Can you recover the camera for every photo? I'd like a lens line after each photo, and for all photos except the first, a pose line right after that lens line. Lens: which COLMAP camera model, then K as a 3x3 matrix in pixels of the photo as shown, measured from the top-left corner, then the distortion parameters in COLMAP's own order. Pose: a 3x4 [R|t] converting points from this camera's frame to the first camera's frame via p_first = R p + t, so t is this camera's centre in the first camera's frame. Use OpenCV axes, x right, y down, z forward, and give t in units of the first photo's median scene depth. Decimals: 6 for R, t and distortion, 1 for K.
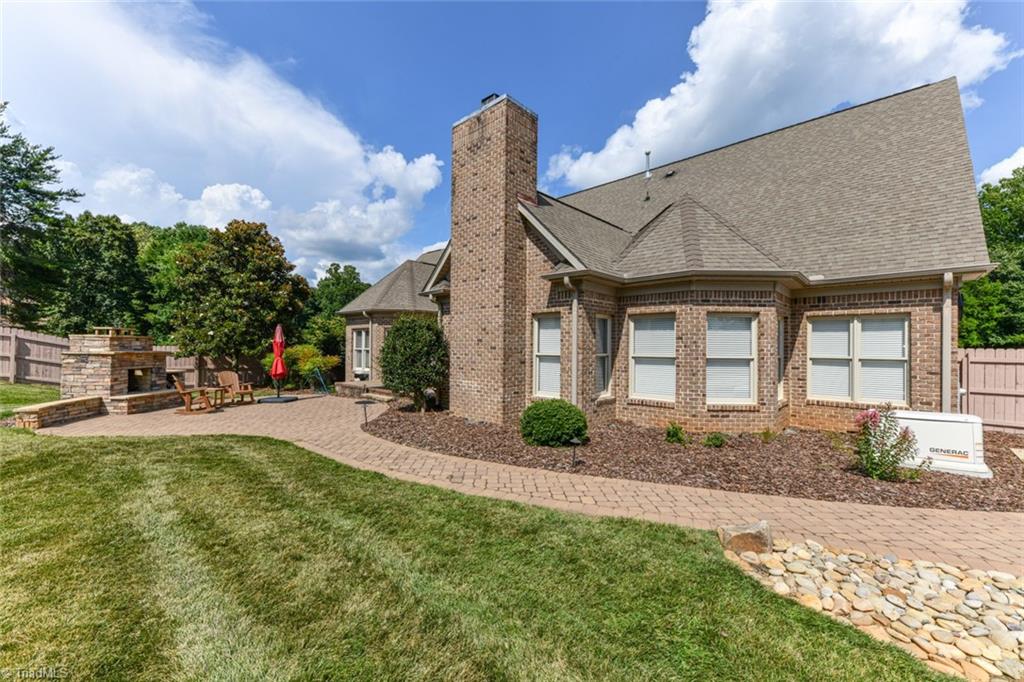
lens RADIAL K [[408.6, 0, 512.0], [0, 408.6, 341.0], [0, 0, 1]] dist [0.031623, -0.008755]
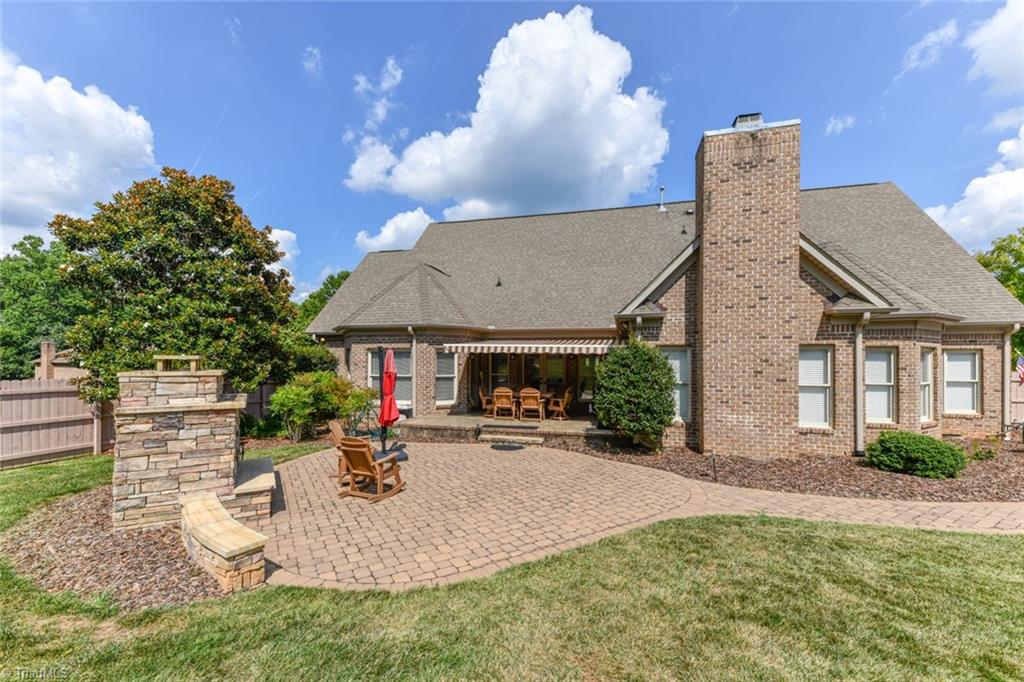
lens RADIAL K [[415.4, 0, 512.3], [0, 415.4, 356.6], [0, 0, 1]] dist [0.016932, -0.000035]
pose [[0.879630, -0.002182, 0.475653, -0.729383], [-0.002383, 0.999957, 0.008994, -0.031841], [-0.475652, -0.009045, 0.879587, 0.298561]]
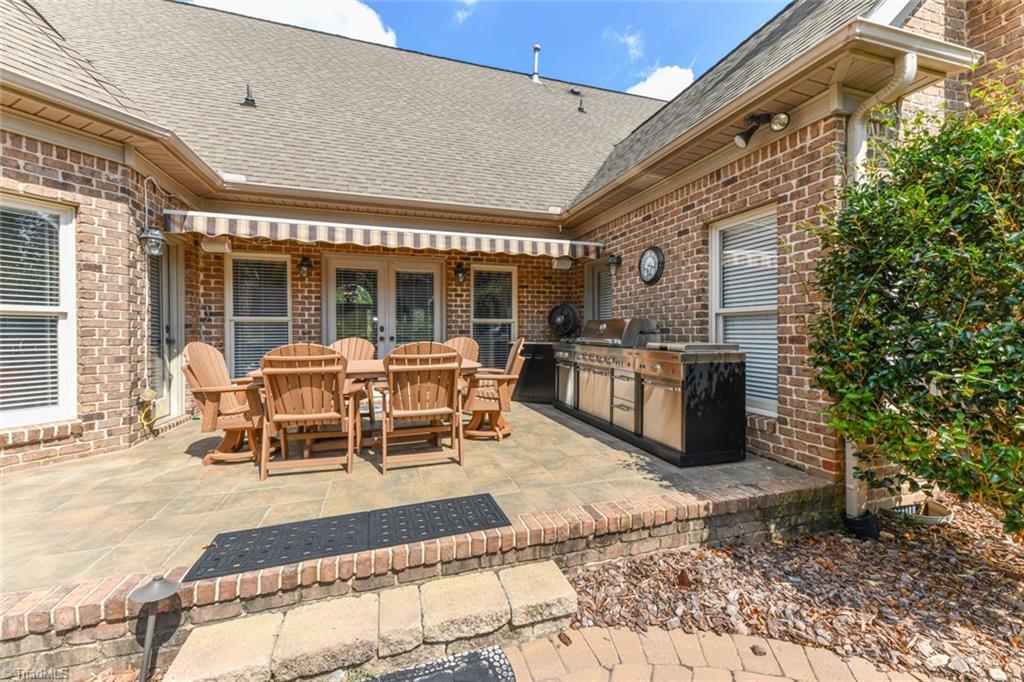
lens RADIAL K [[409.9, 0, 512.3], [0, 409.9, 333.8], [0, 0, 1]] dist [0.029801, -0.009229]
pose [[0.487518, -0.015606, 0.872974, -0.445393], [-0.004999, 0.999774, 0.020664, 0.035833], [-0.873099, -0.014438, 0.487329, 0.921536]]
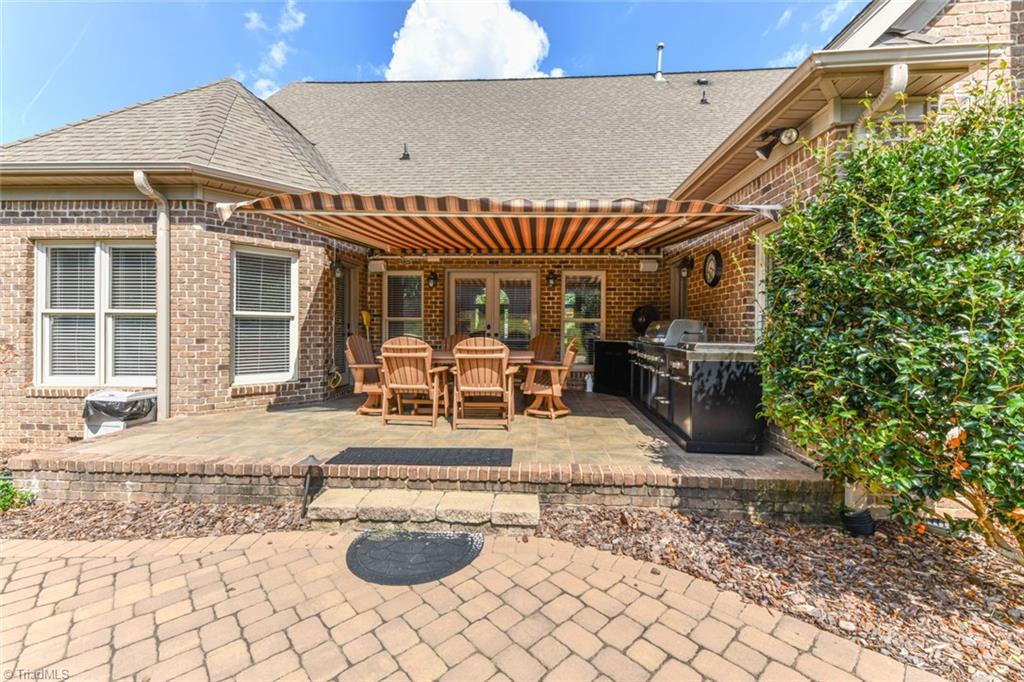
lens RADIAL K [[410.6, 0, 511.2], [0, 410.6, 329.1], [0, 0, 1]] dist [0.030892, -0.009199]
pose [[0.769433, -0.005318, 0.638705, -0.453471], [-0.008960, 0.999777, 0.019119, 0.032309], [-0.638664, -0.020434, 0.769214, 0.813246]]
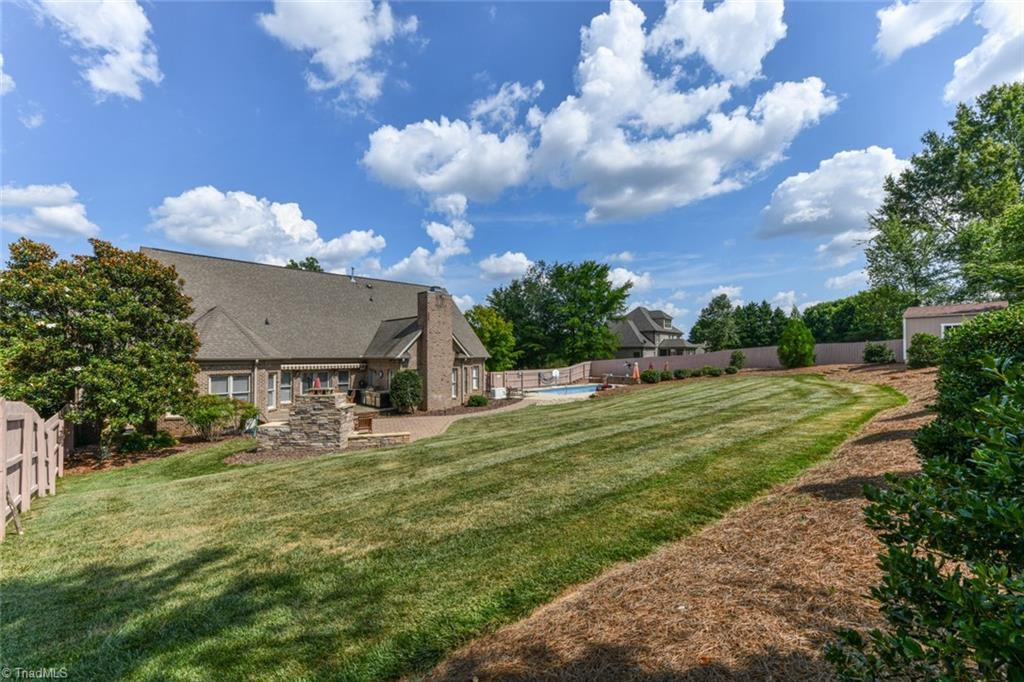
lens RADIAL K [[403.3, 0, 515.0], [0, 403.3, 349.6], [0, 0, 1]] dist [0.019812, -0.007927]
pose [[0.040299, 0.004818, 0.999176, -1.919213], [-0.013004, 0.999906, -0.004297, -0.136093], [-0.999103, -0.012820, 0.040357, 0.293915]]
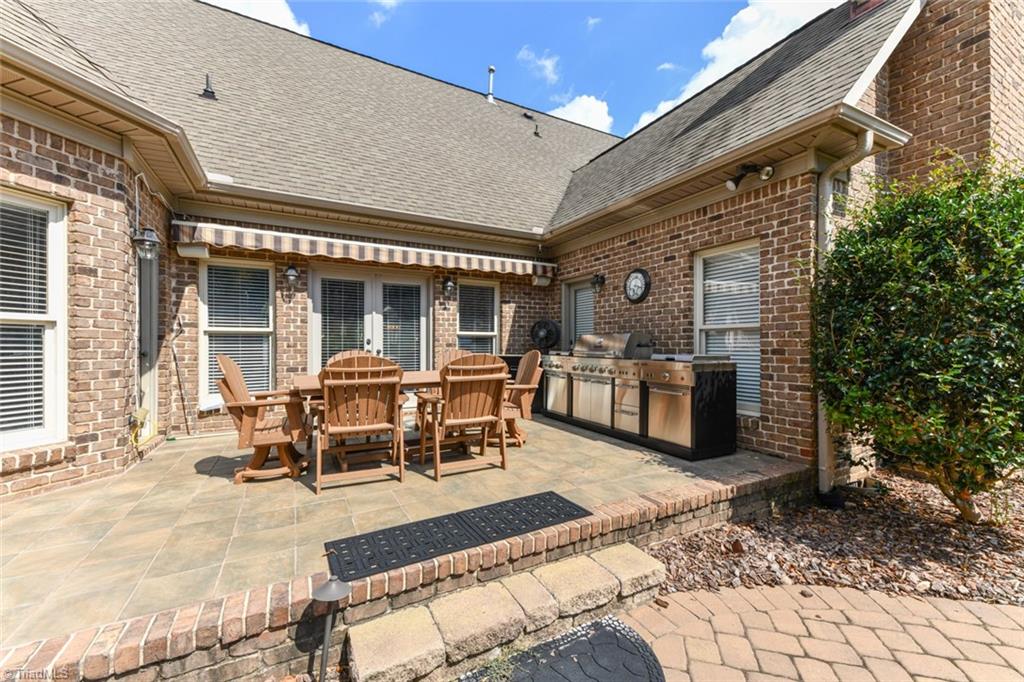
lens RADIAL K [[408.4, 0, 512.8], [0, 408.4, 345.3], [0, 0, 1]] dist [0.030156, -0.009365]
pose [[0.316844, -0.010068, 0.948424, -0.493804], [-0.010360, 0.999847, 0.014075, 0.036764], [-0.948421, -0.014286, 0.316691, 0.982226]]
